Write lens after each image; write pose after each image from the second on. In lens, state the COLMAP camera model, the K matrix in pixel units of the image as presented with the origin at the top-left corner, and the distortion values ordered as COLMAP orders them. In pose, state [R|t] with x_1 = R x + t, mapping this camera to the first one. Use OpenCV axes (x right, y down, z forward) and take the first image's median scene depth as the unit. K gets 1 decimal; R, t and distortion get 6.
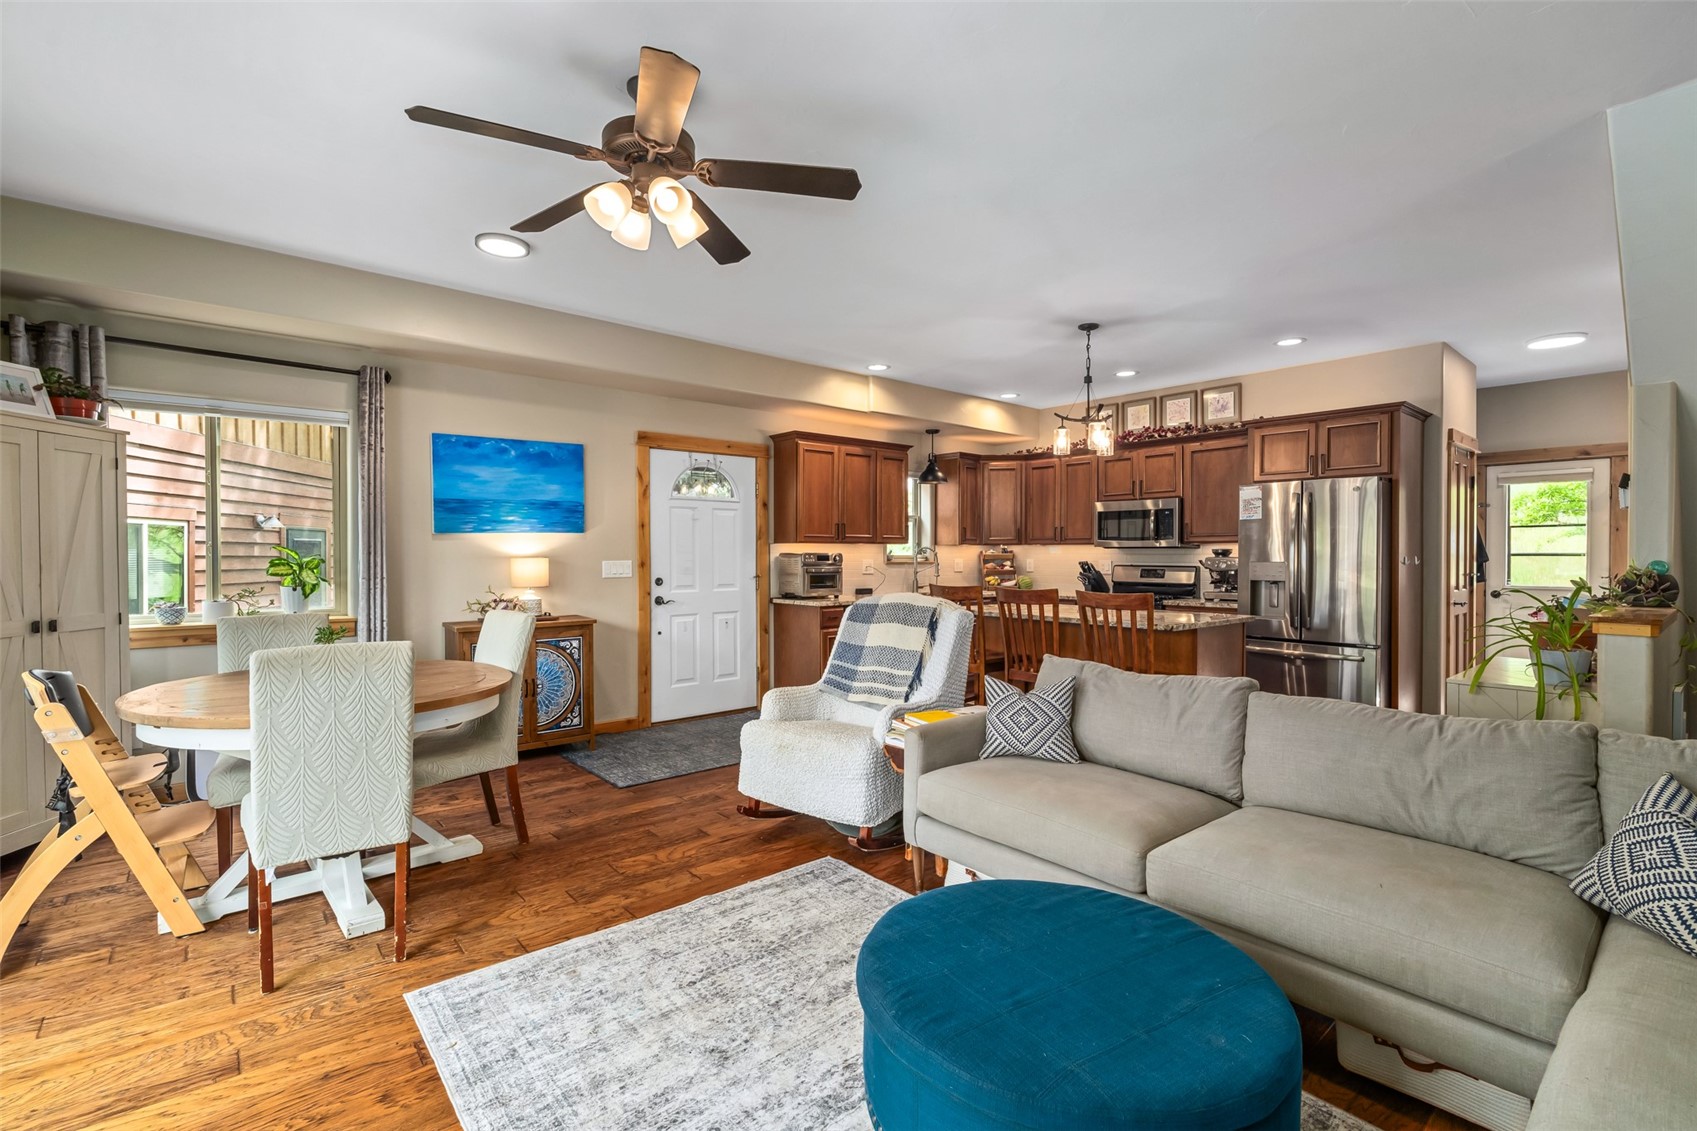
lens RADIAL K [[754.0, 0, 850.1], [0, 754.0, 559.7], [0, 0, 1]] dist [-0.001843, -0.000616]
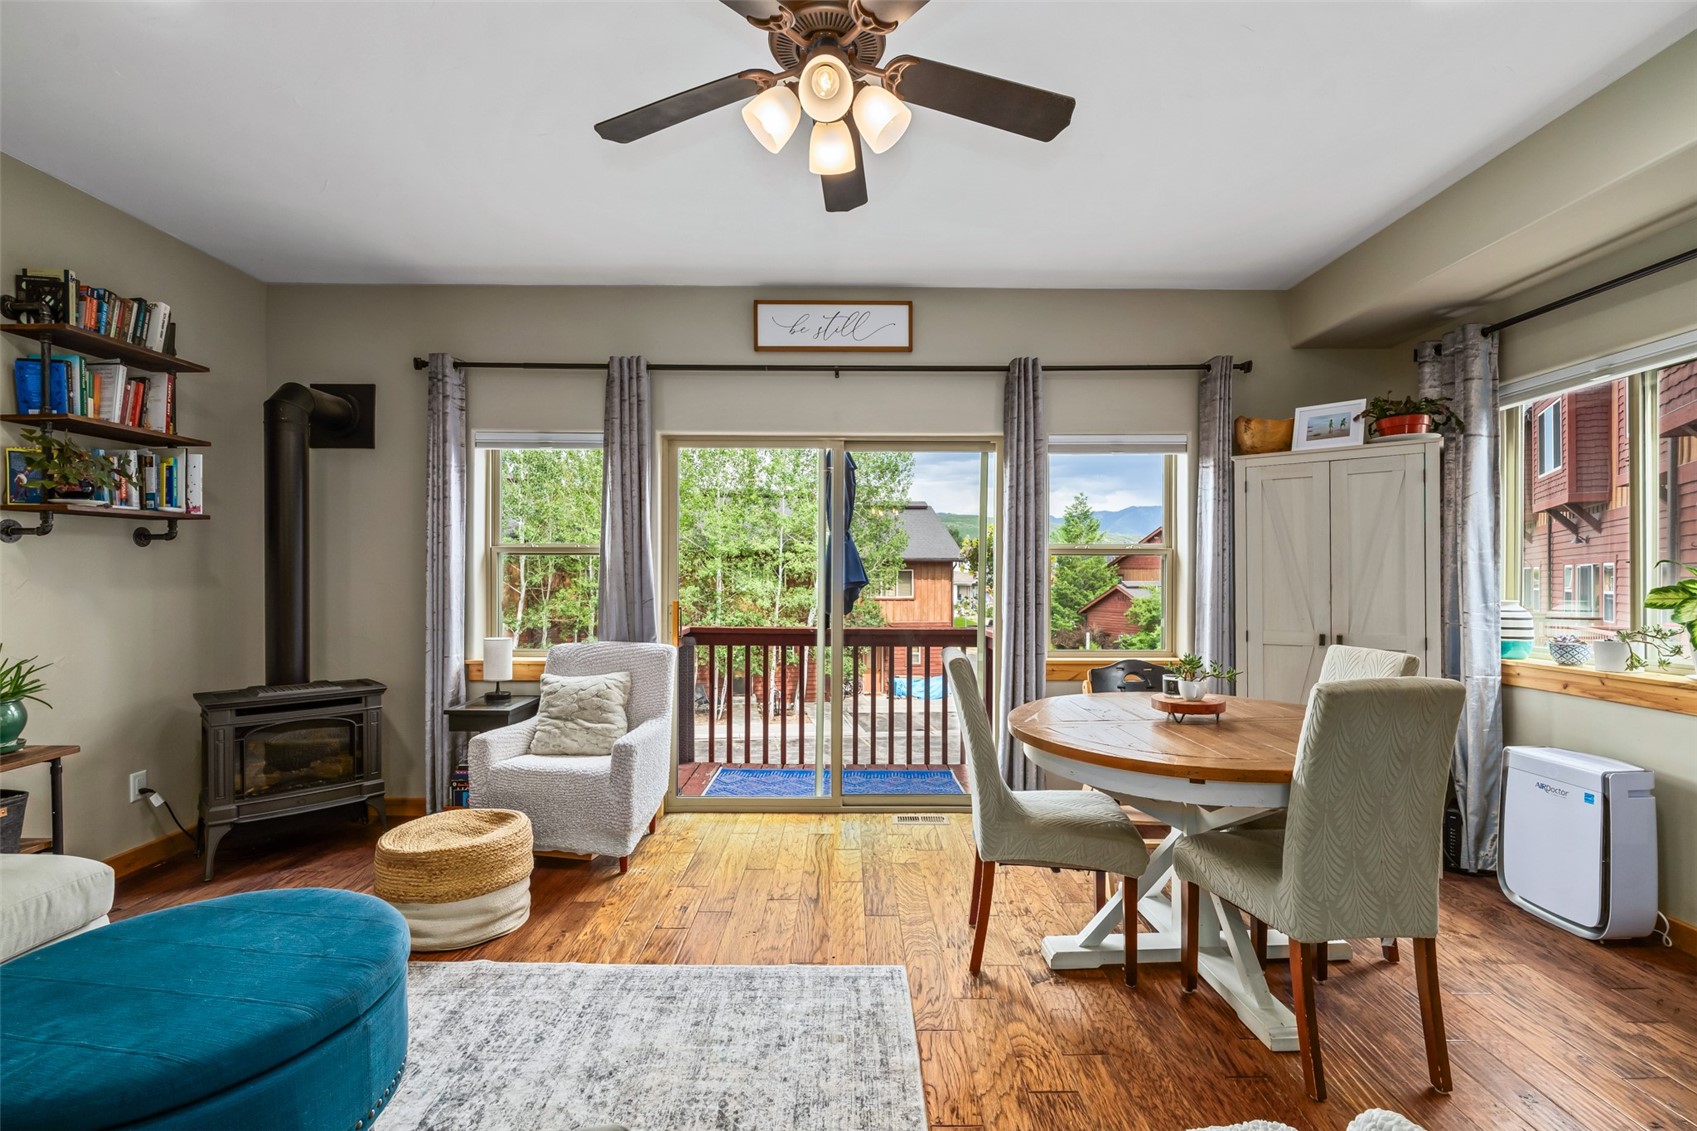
lens RADIAL K [[754.0, 0, 851.8], [0, 754.0, 577.2], [0, 0, 1]] dist [-0.001843, -0.000616]
pose [[-0.644391, 0.000403, -0.764696, 0.119361], [-0.006103, 0.999965, 0.005669, -0.002637], [0.764671, 0.008320, -0.644367, 0.613331]]
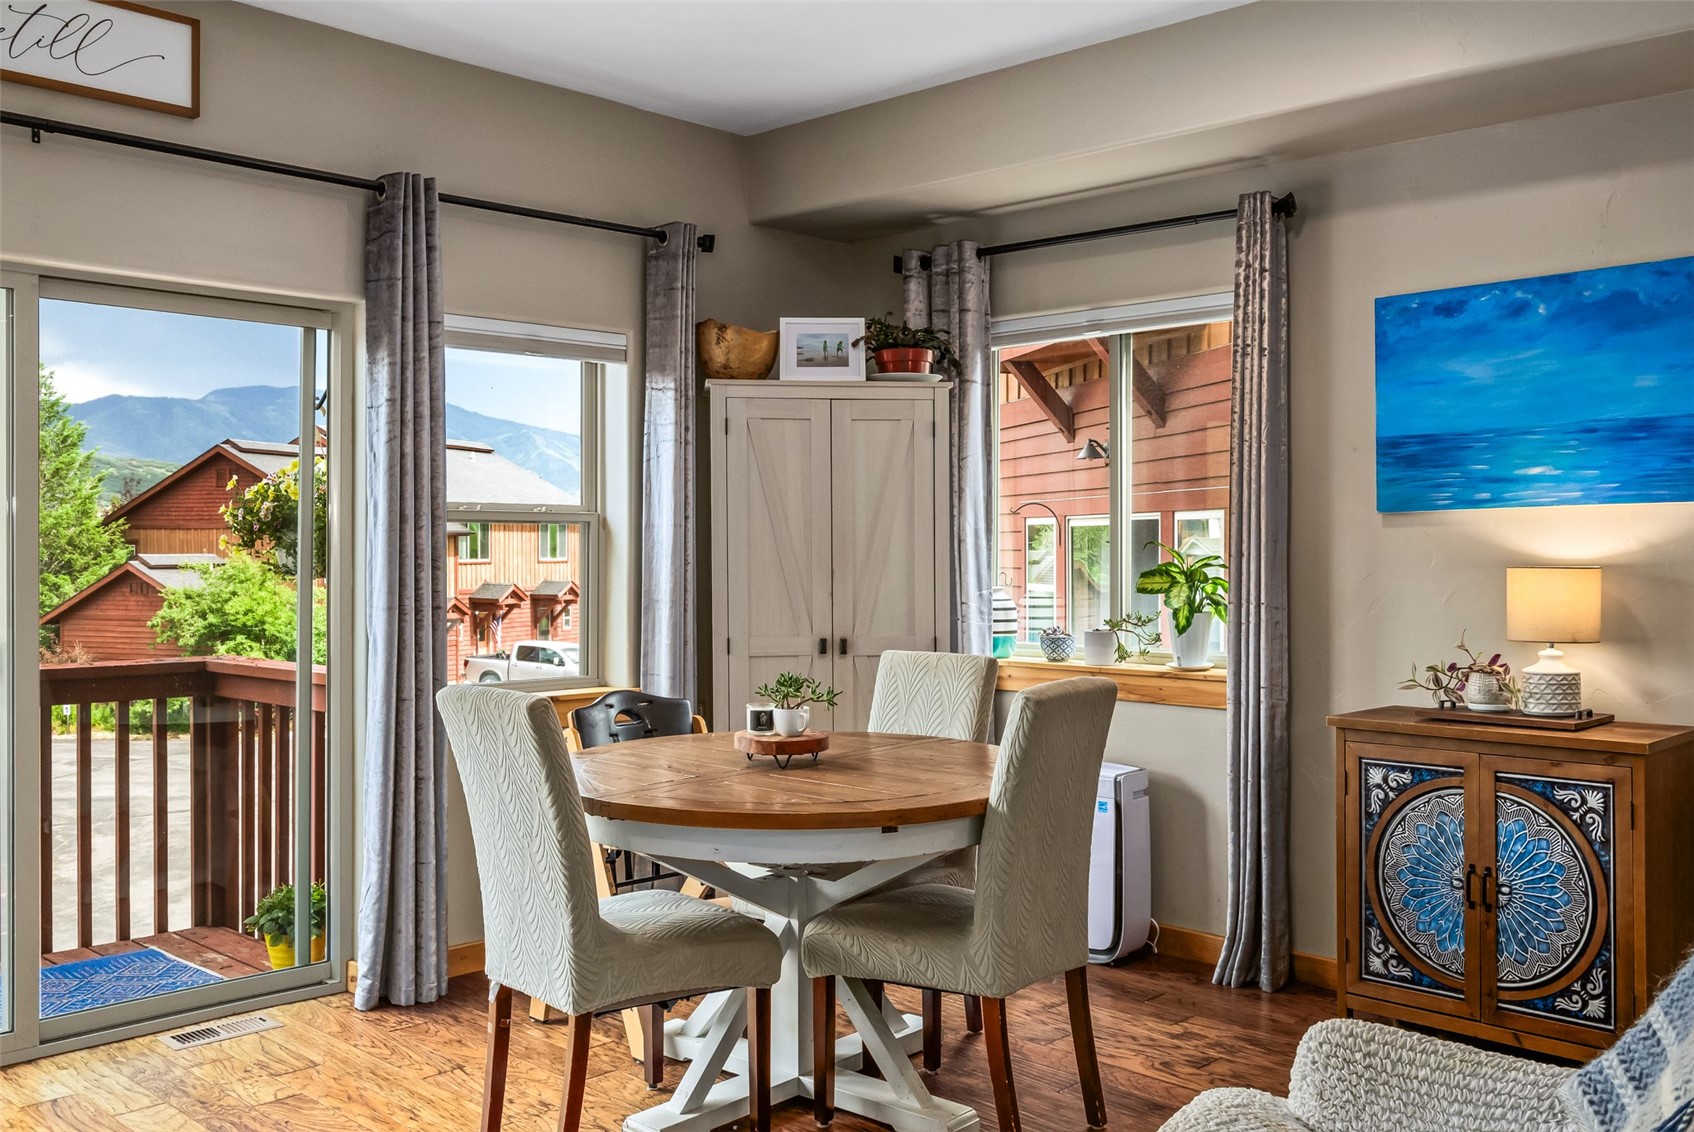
lens RADIAL K [[1538.9, 0, 826.5], [0, 1538.9, 569.9], [0, 0, 1]] dist [0.008181, 0.000000]
pose [[0.089560, 0.016497, -0.995845, 0.291812], [-0.008166, 0.999841, 0.015829, -0.009253], [0.995948, 0.006714, 0.089680, 0.445084]]
